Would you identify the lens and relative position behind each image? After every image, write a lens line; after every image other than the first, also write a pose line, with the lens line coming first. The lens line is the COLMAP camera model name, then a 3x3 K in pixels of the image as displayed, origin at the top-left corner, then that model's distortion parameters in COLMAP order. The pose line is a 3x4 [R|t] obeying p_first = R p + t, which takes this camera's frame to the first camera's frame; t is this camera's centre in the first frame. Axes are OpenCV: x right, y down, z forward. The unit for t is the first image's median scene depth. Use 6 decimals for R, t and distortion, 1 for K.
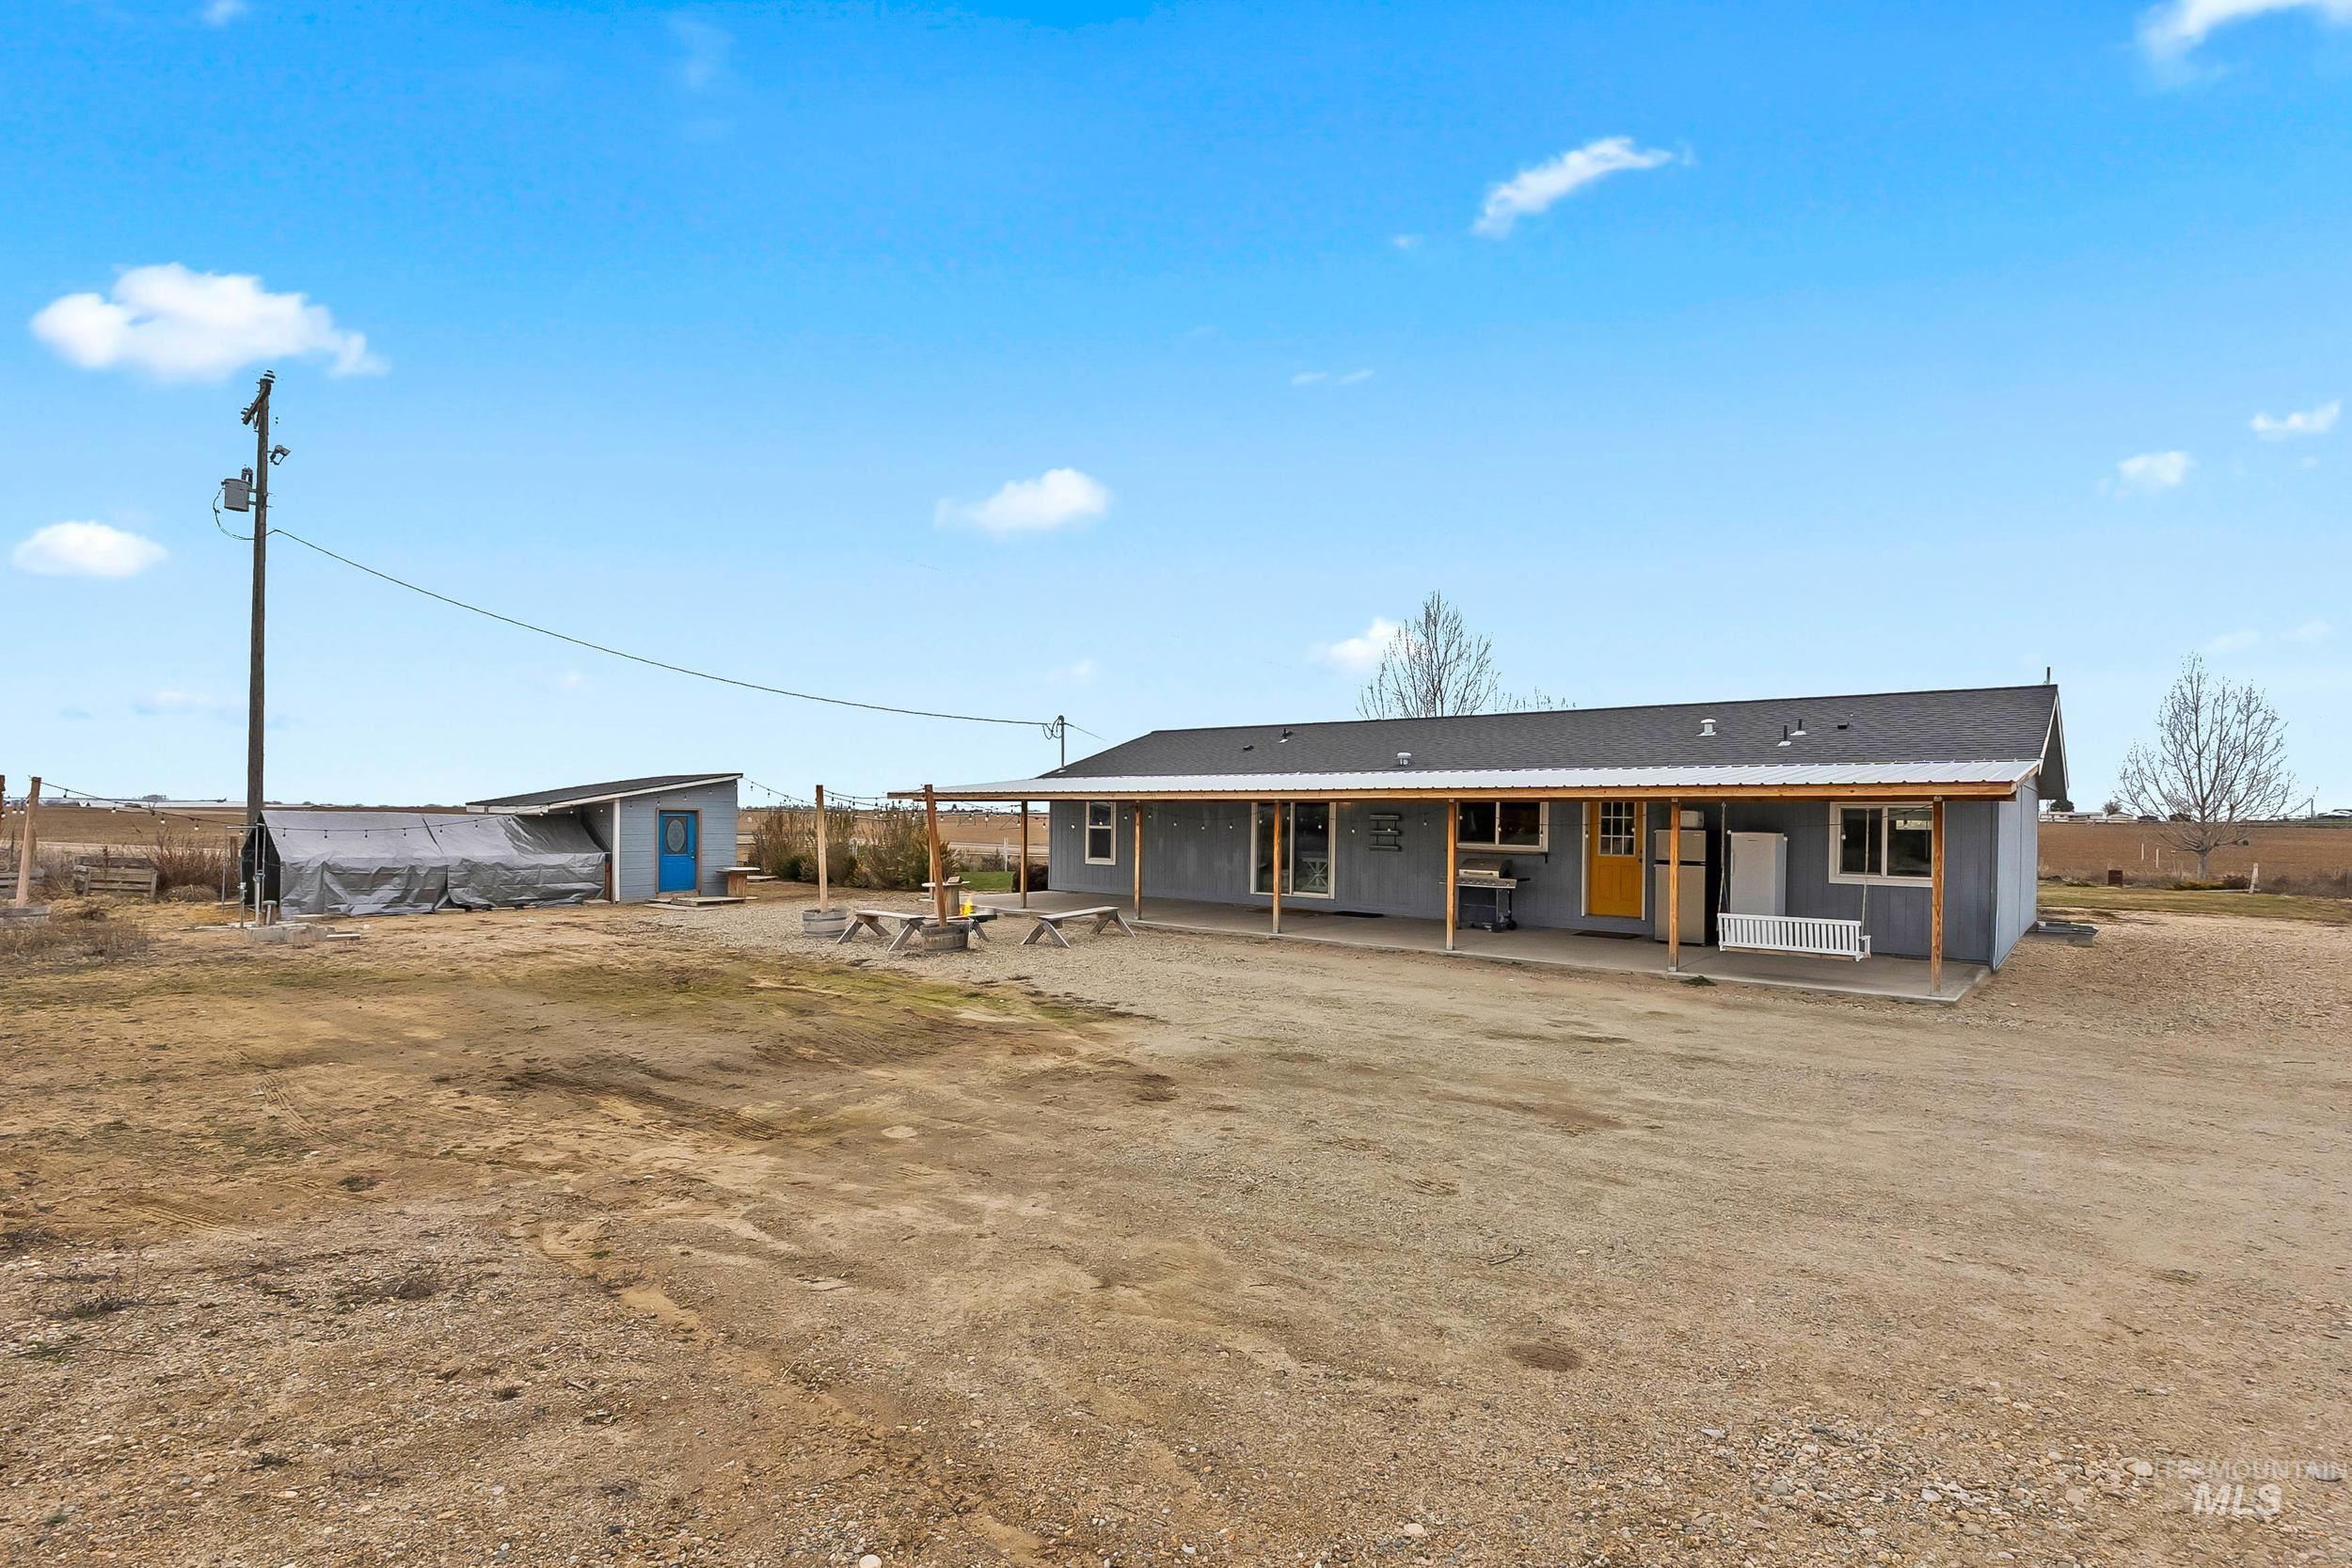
lens RADIAL K [[1116.7, 0, 1216.9], [0, 1116.7, 826.6], [0, 0, 1]] dist [-0.003116, -0.001100]
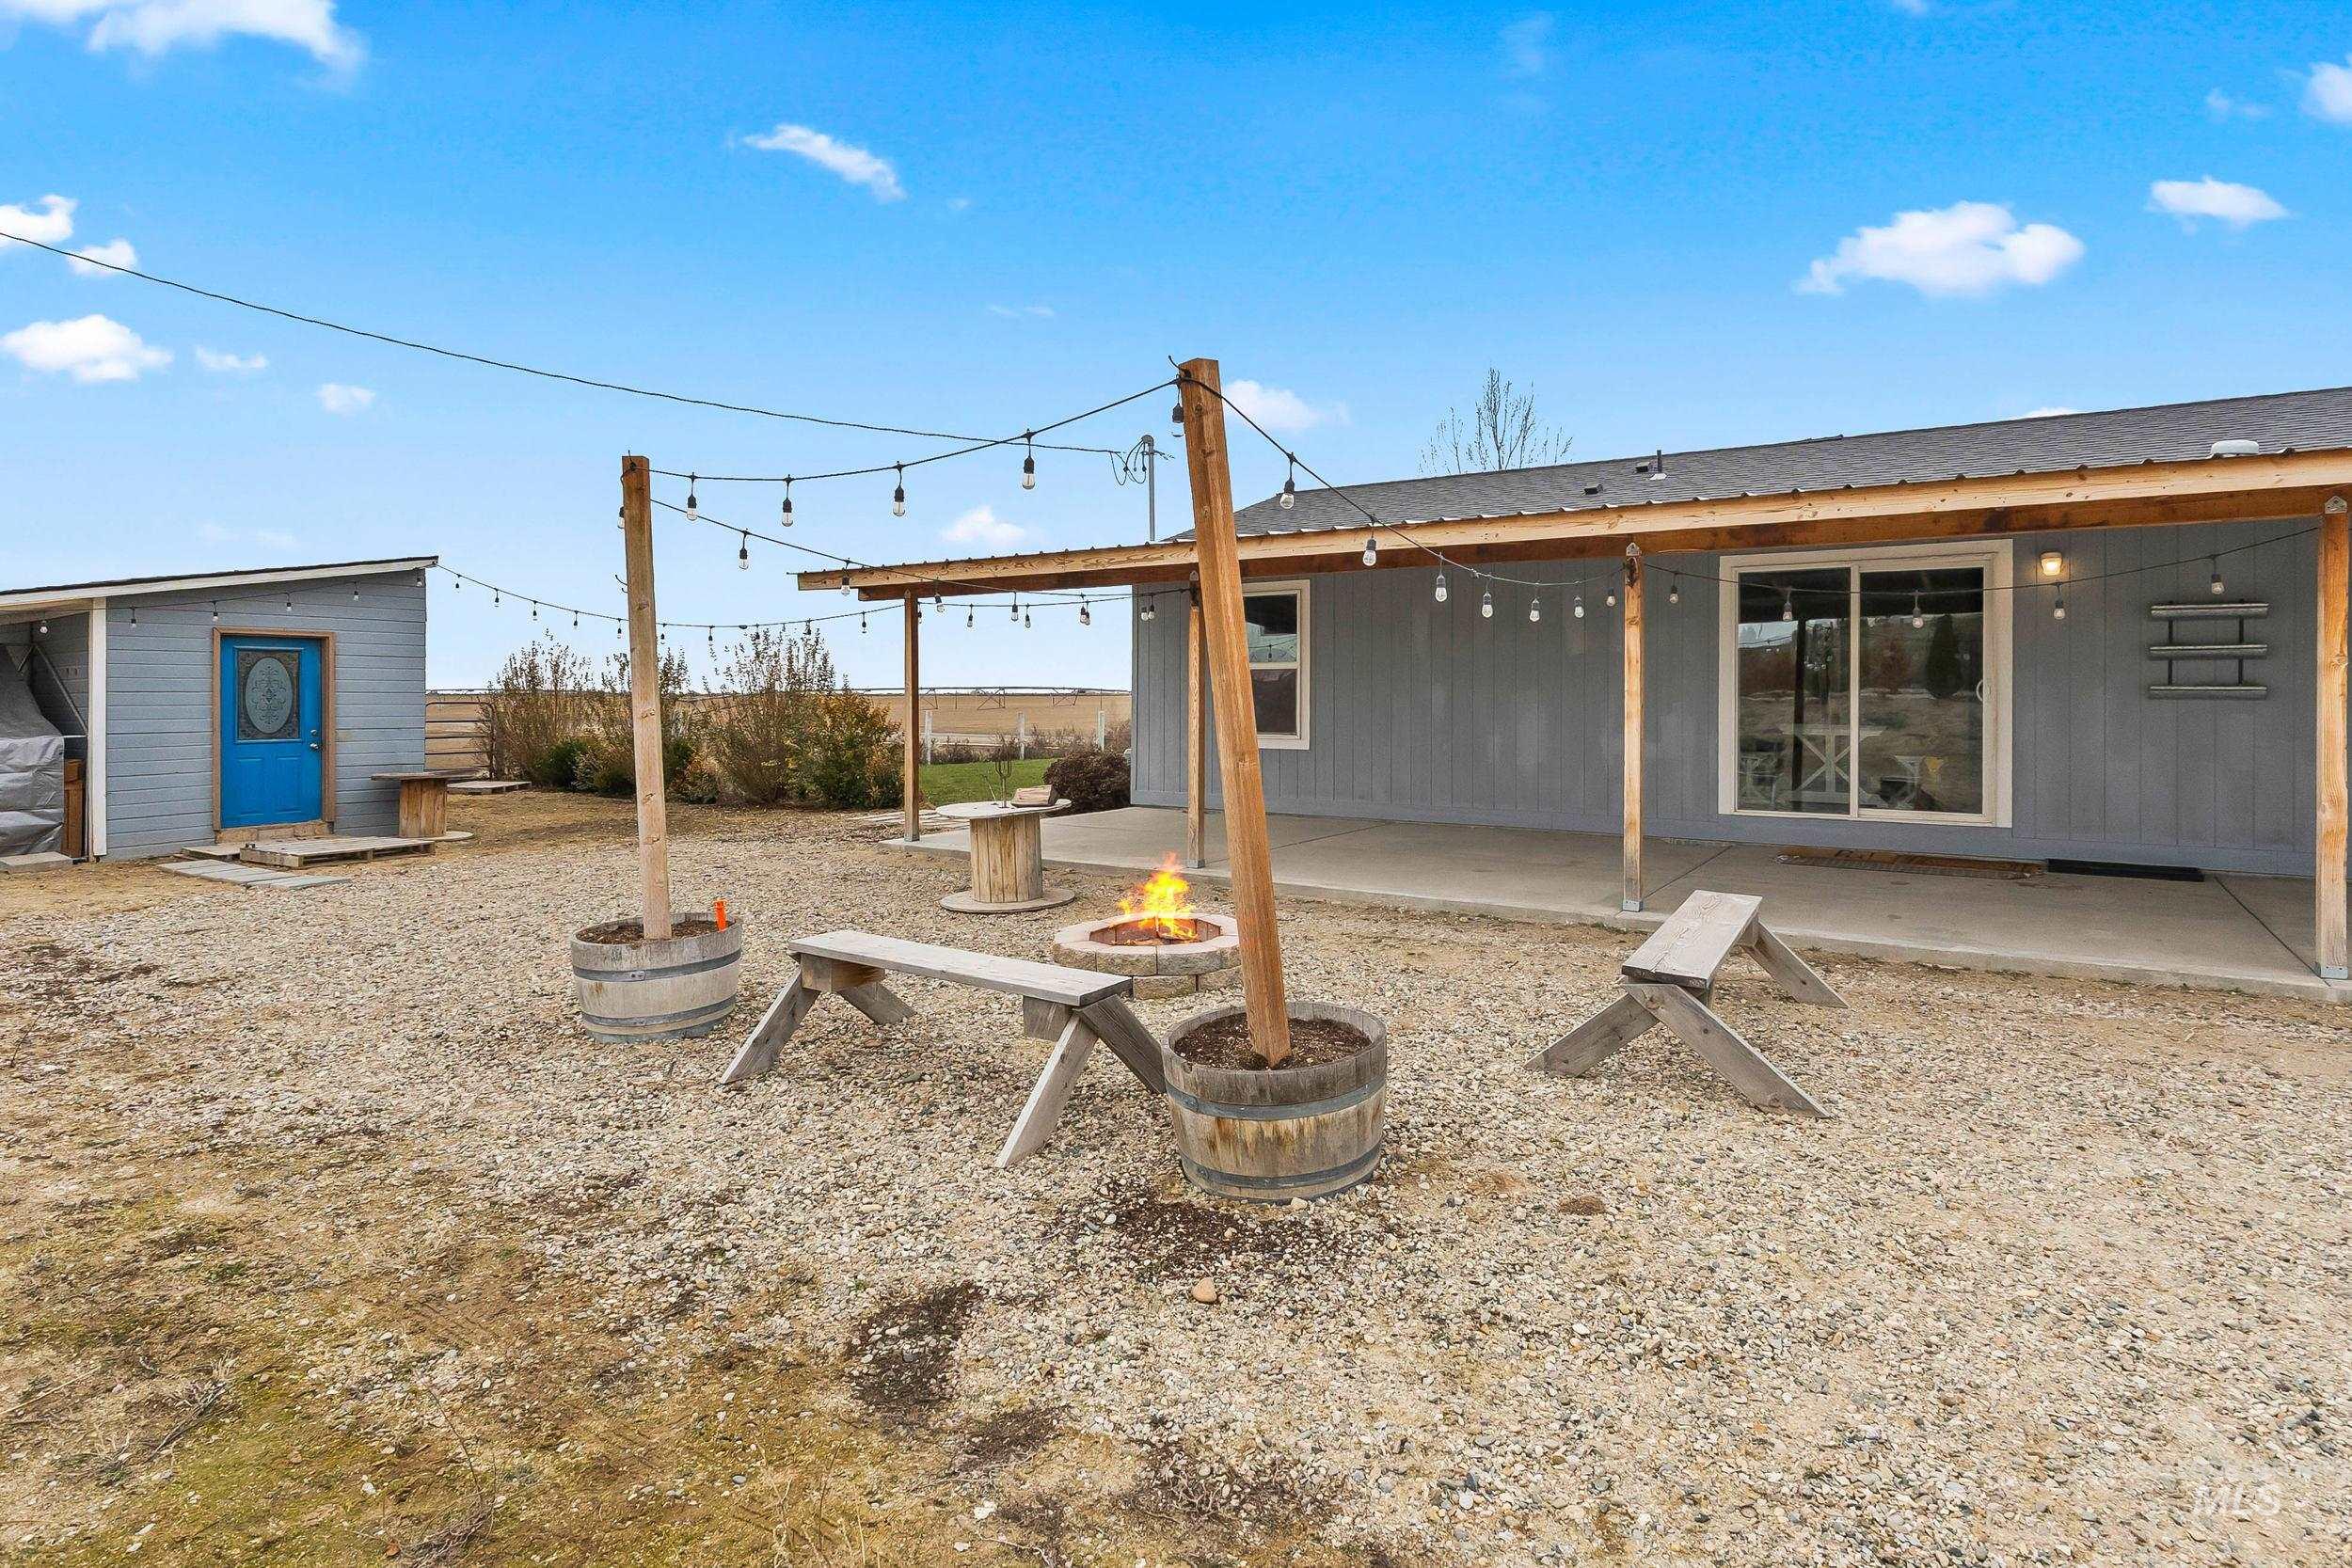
lens RADIAL K [[1228.0, 0, 1181.8], [0, 1228.0, 700.6], [0, 0, 1]] dist [-0.000102, 0.000276]
pose [[0.995113, -0.009627, 0.098276, -0.221910], [0.010338, 0.999924, -0.006727, 0.020795], [-0.098204, 0.007710, 0.995136, 0.604377]]
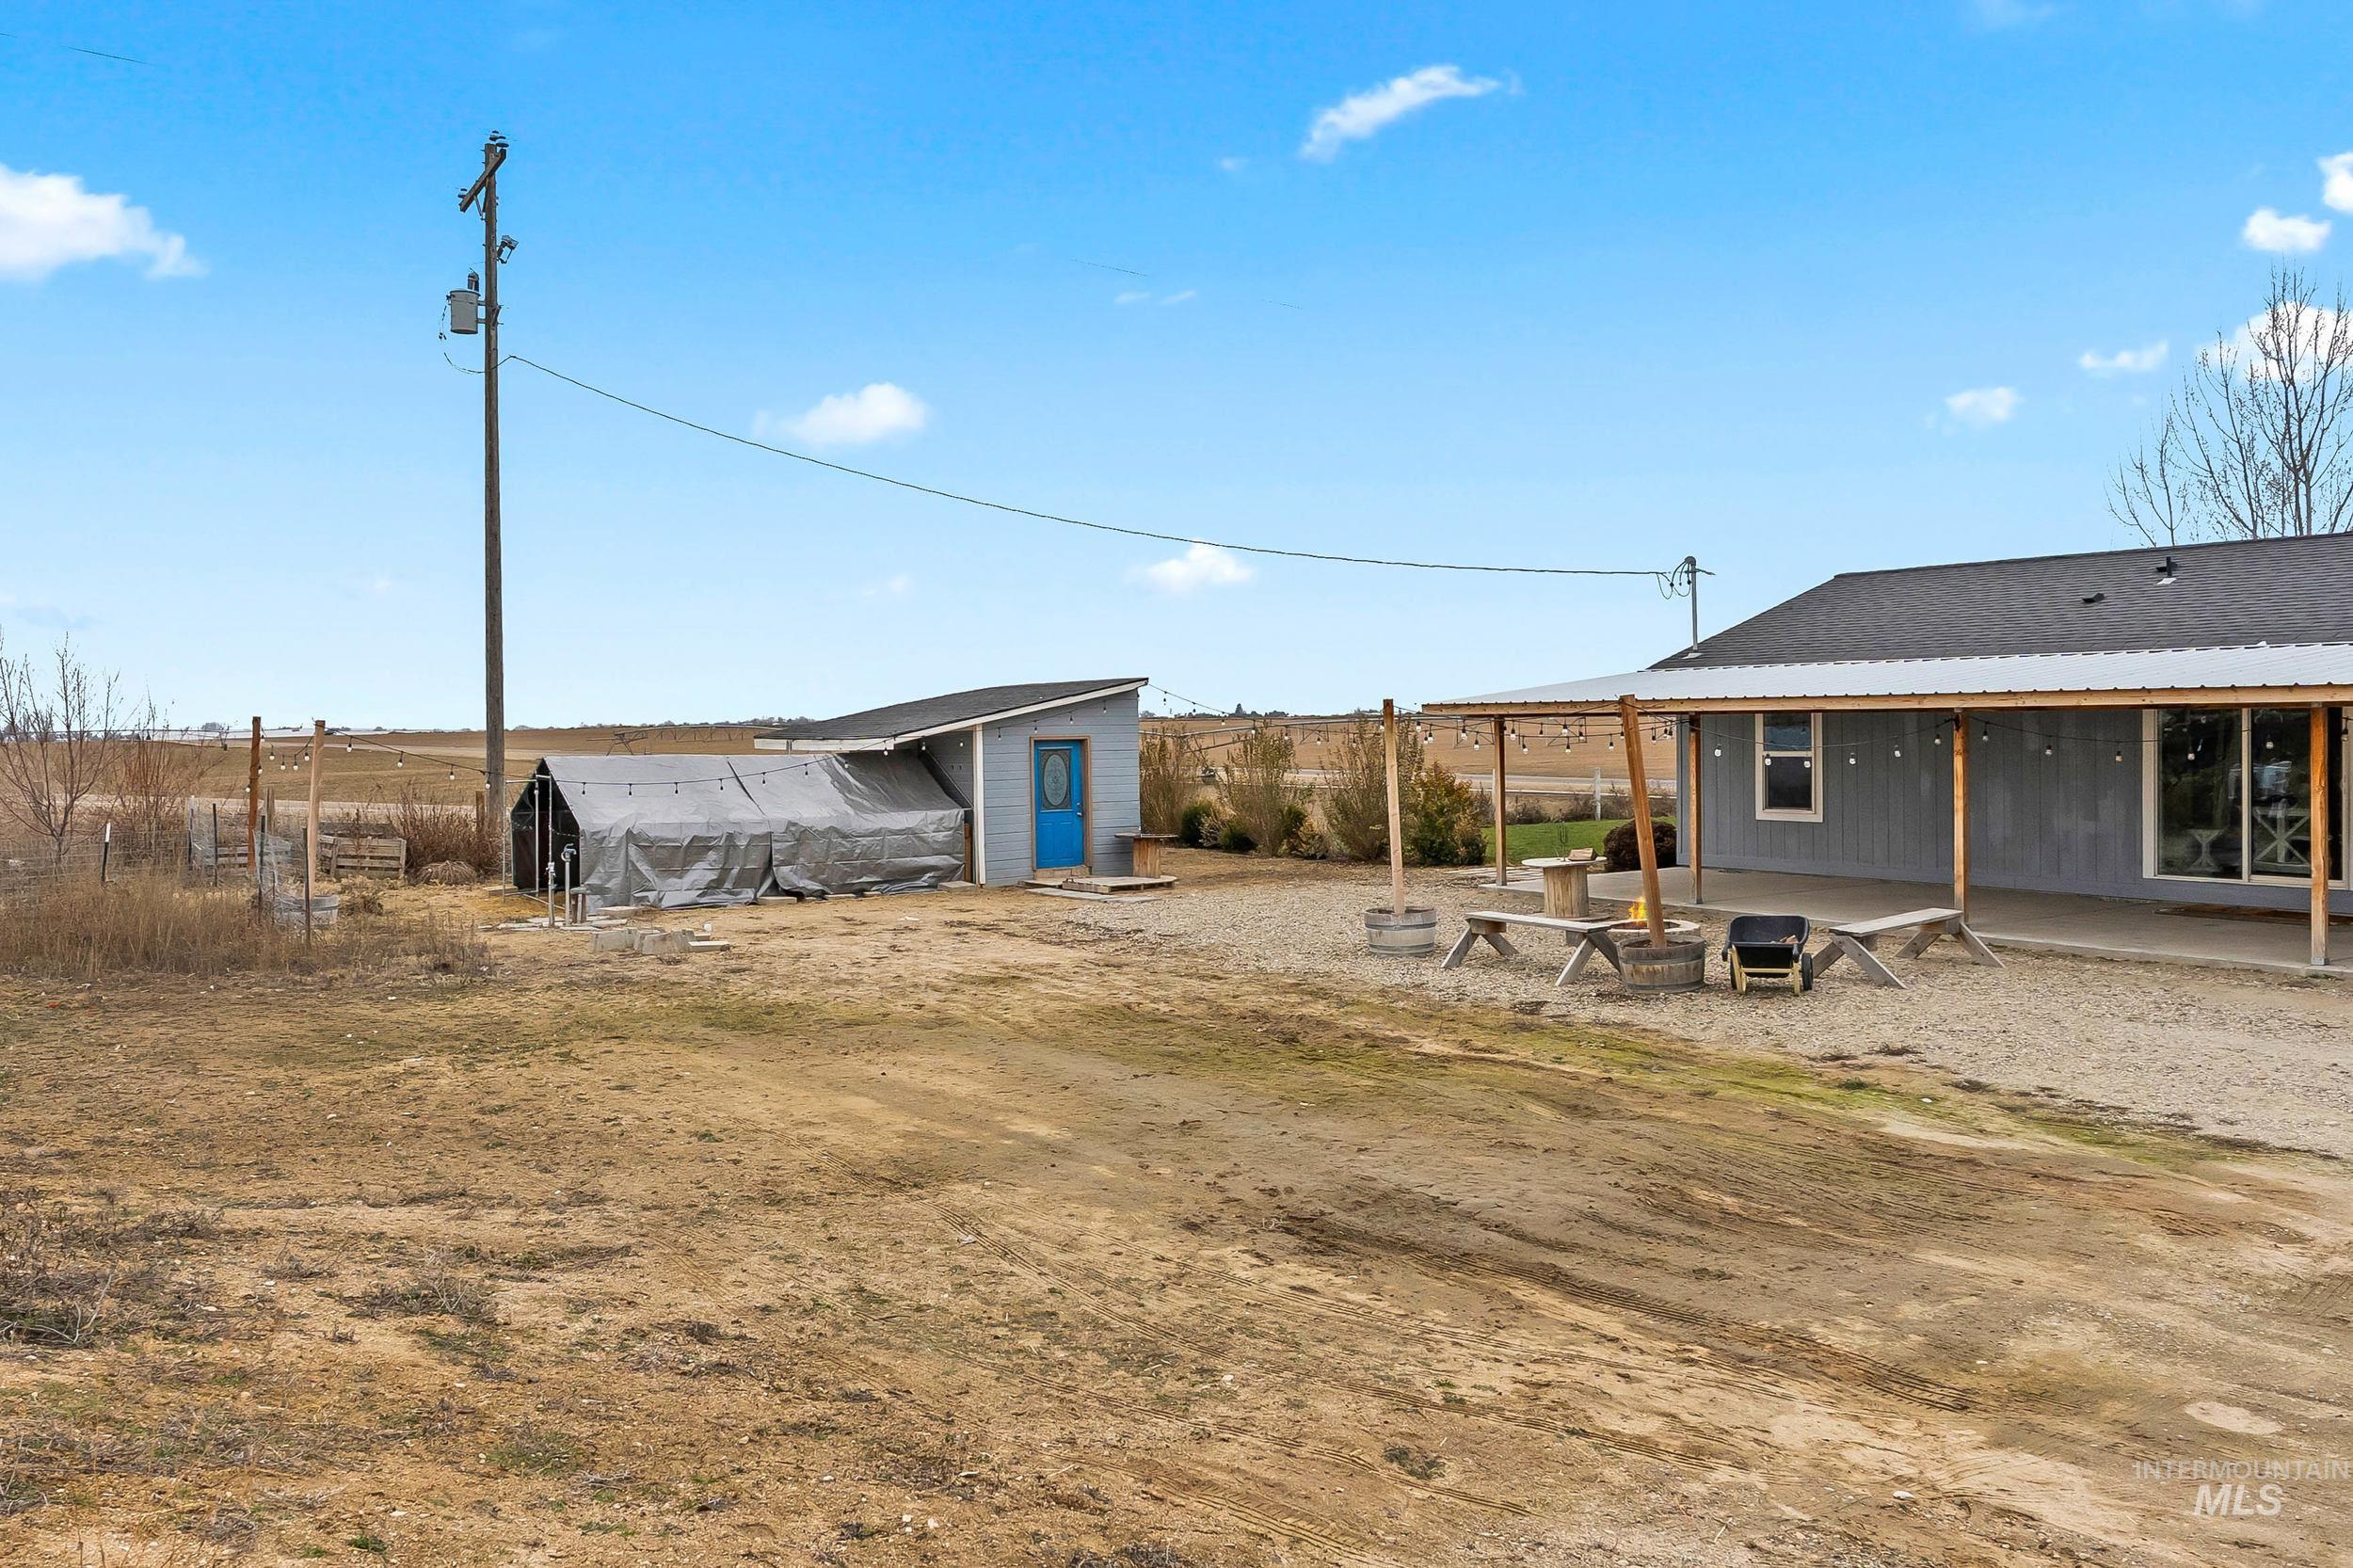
lens RADIAL K [[1836.4, 0, 1021.7], [0, 1836.4, 748.2], [0, 0, 1]] dist [0.004245, -0.001224]
pose [[0.940351, -0.020789, -0.339571, -0.180232], [0.022821, 0.999738, 0.001992, -0.015121], [0.339441, -0.009622, 0.940578, 0.012917]]
